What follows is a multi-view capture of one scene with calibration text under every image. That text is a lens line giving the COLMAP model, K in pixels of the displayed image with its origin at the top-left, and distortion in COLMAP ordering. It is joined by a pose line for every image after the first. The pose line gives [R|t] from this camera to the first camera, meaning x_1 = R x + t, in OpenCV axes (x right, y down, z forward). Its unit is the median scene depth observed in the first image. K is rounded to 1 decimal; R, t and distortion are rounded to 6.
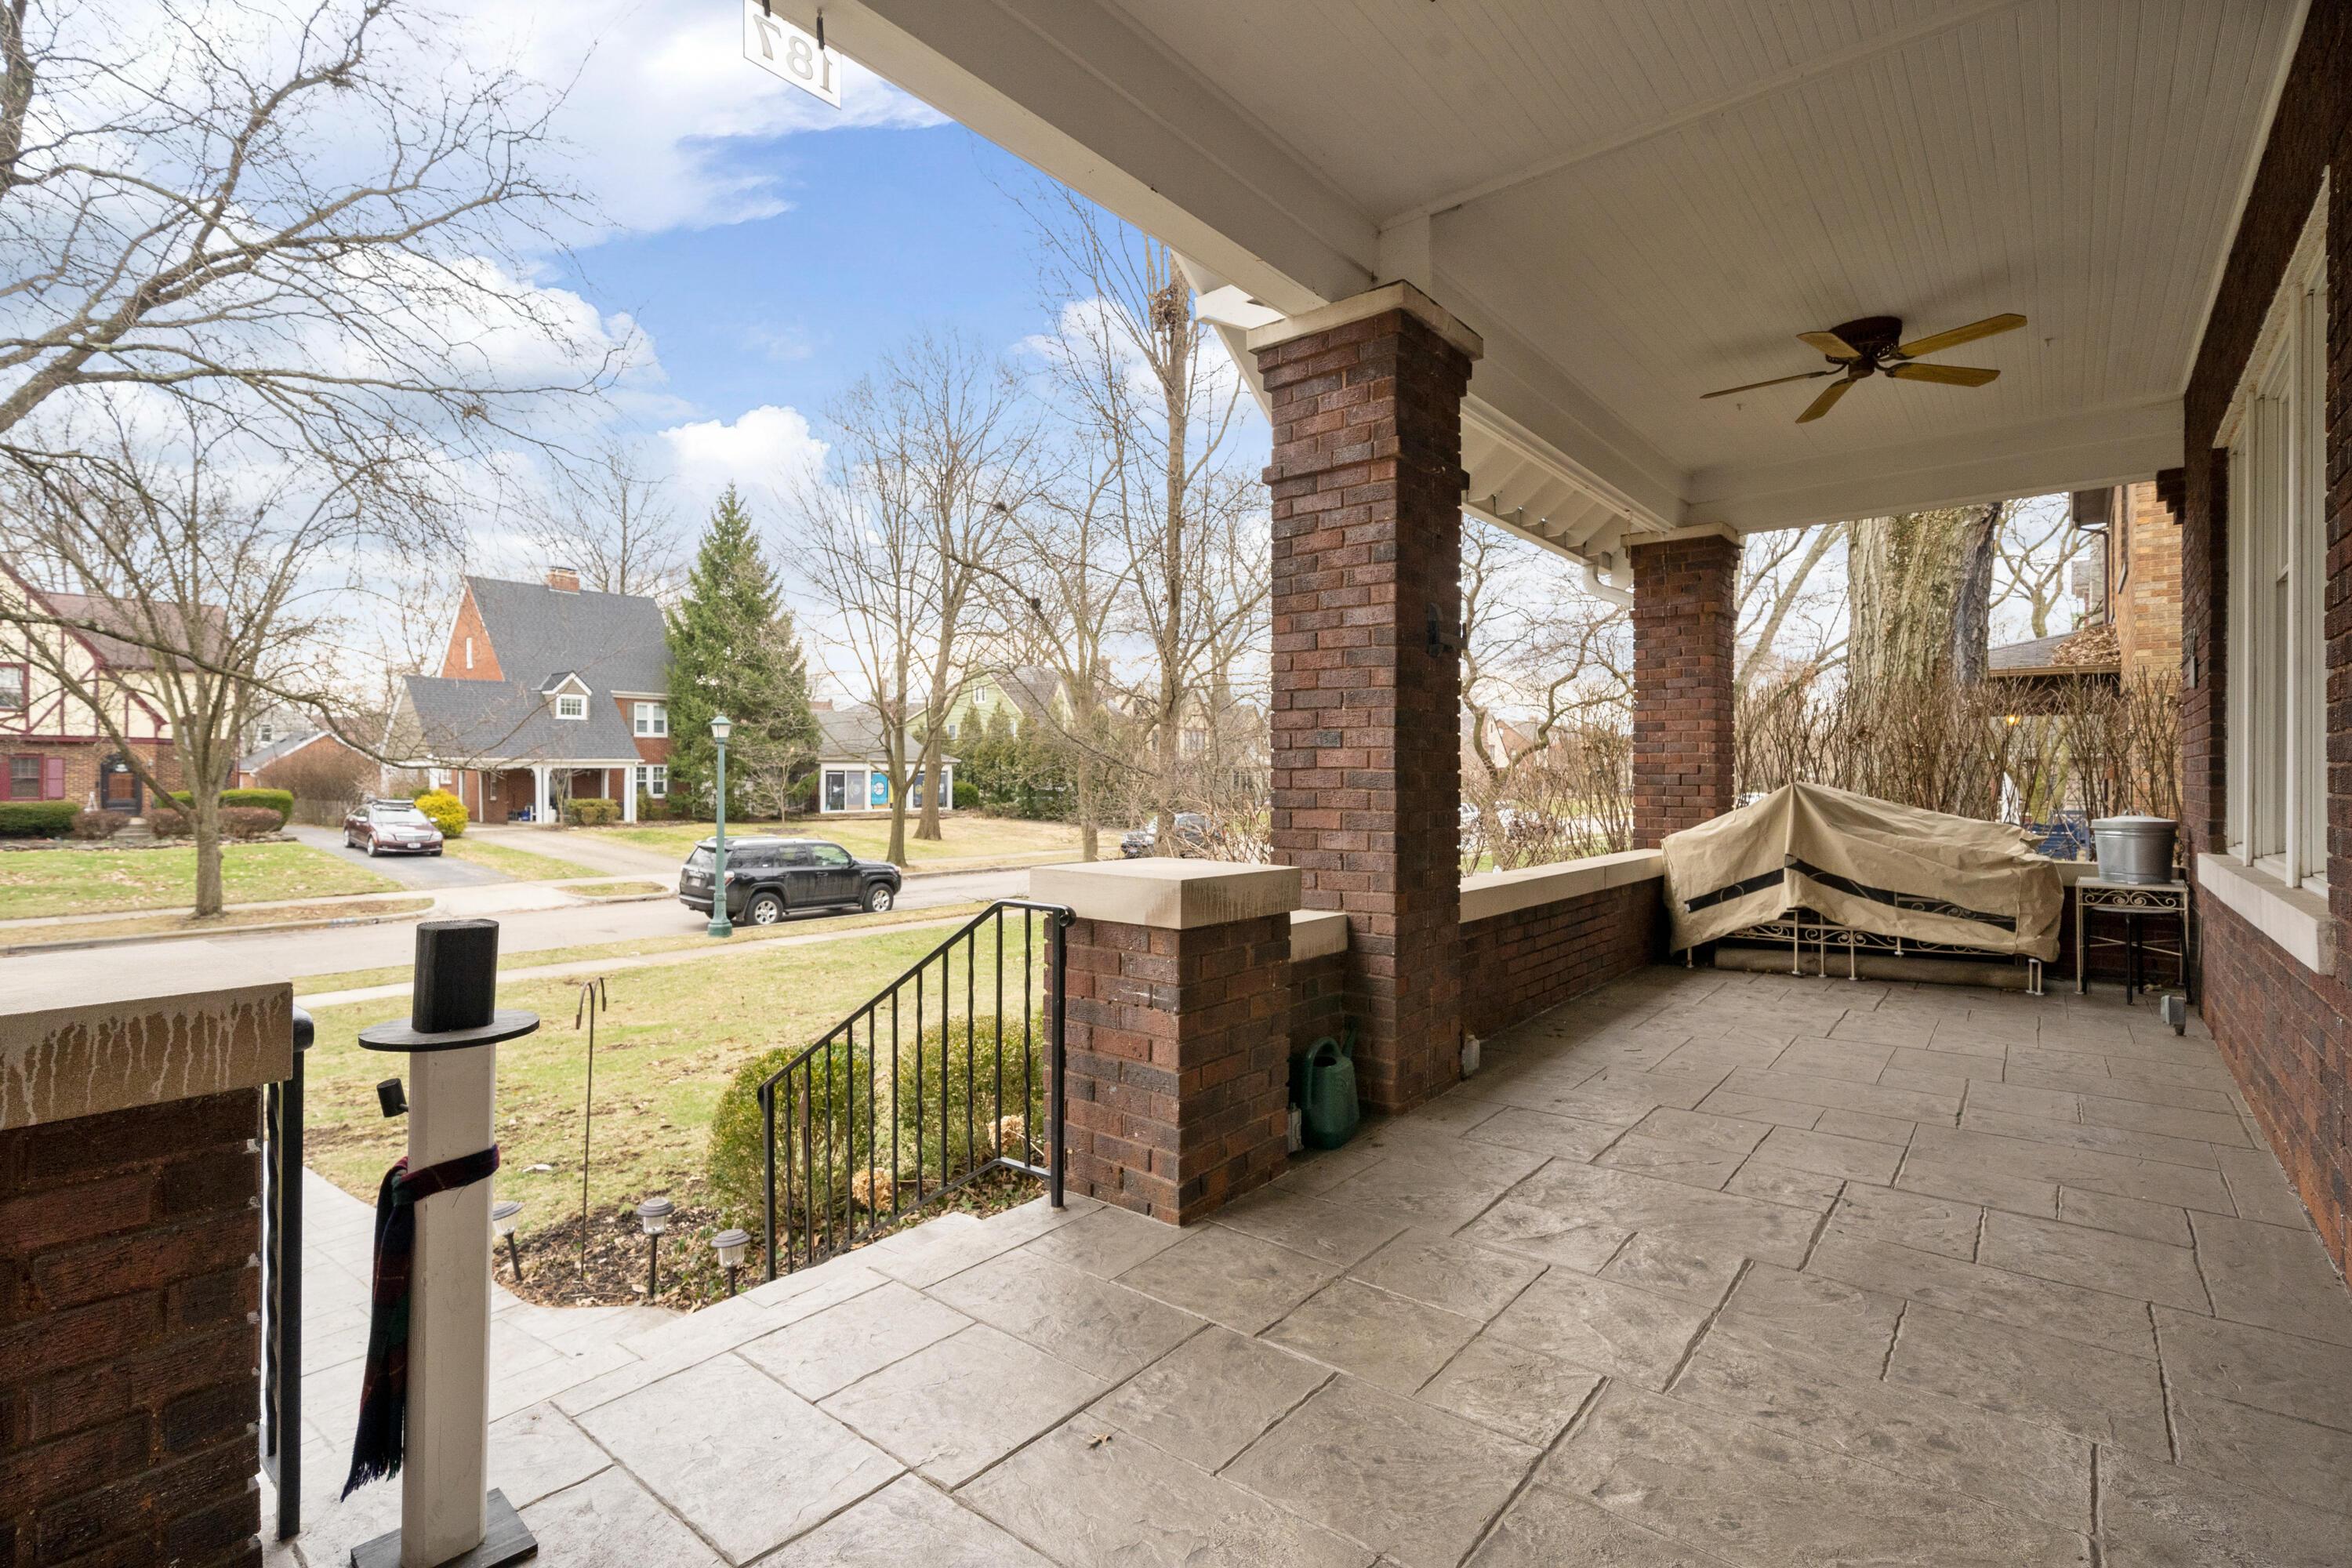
lens RADIAL K [[1097.7, 0, 1173.3], [0, 1097.7, 777.0], [0, 0, 1]] dist [-0.001159, -0.000606]
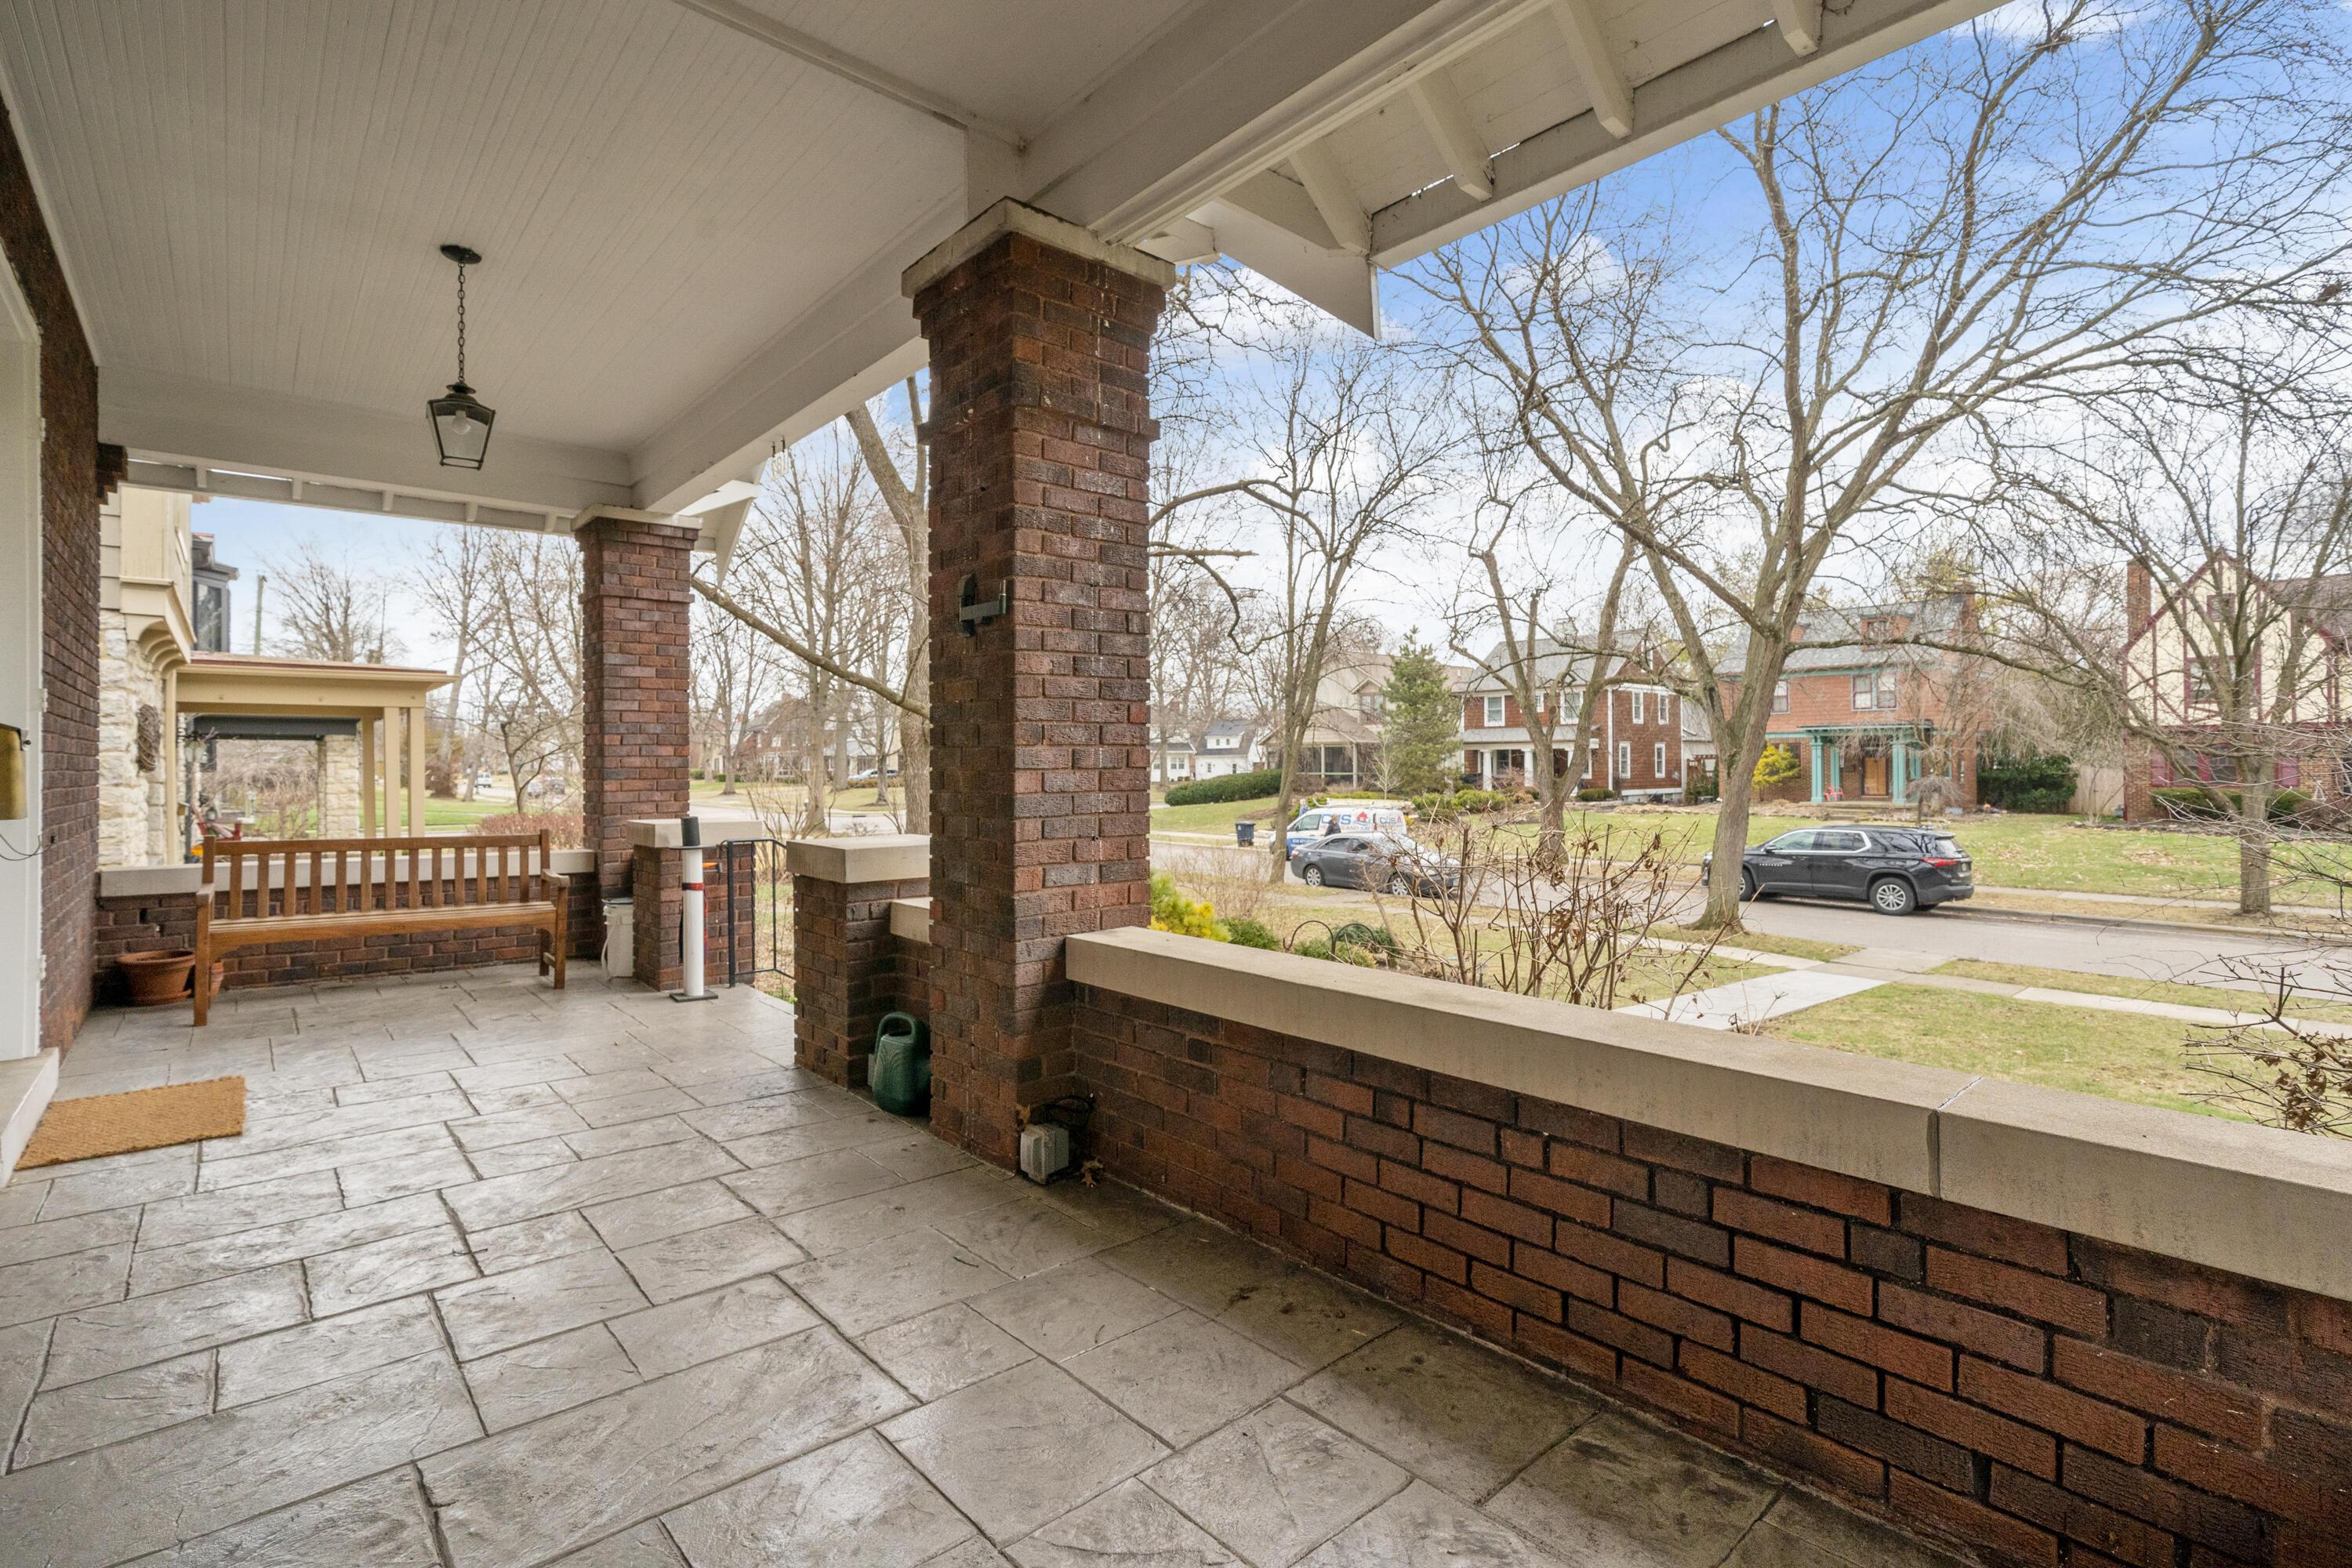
lens RADIAL K [[1097.7, 0, 1174.9], [0, 1097.7, 777.0], [0, 0, 1]] dist [-0.001159, -0.000606]
pose [[-0.175773, 0.008259, -0.984396, 1.244118], [0.003683, 0.999963, 0.007732, -0.008894], [0.984424, -0.002266, -0.175797, 1.550918]]
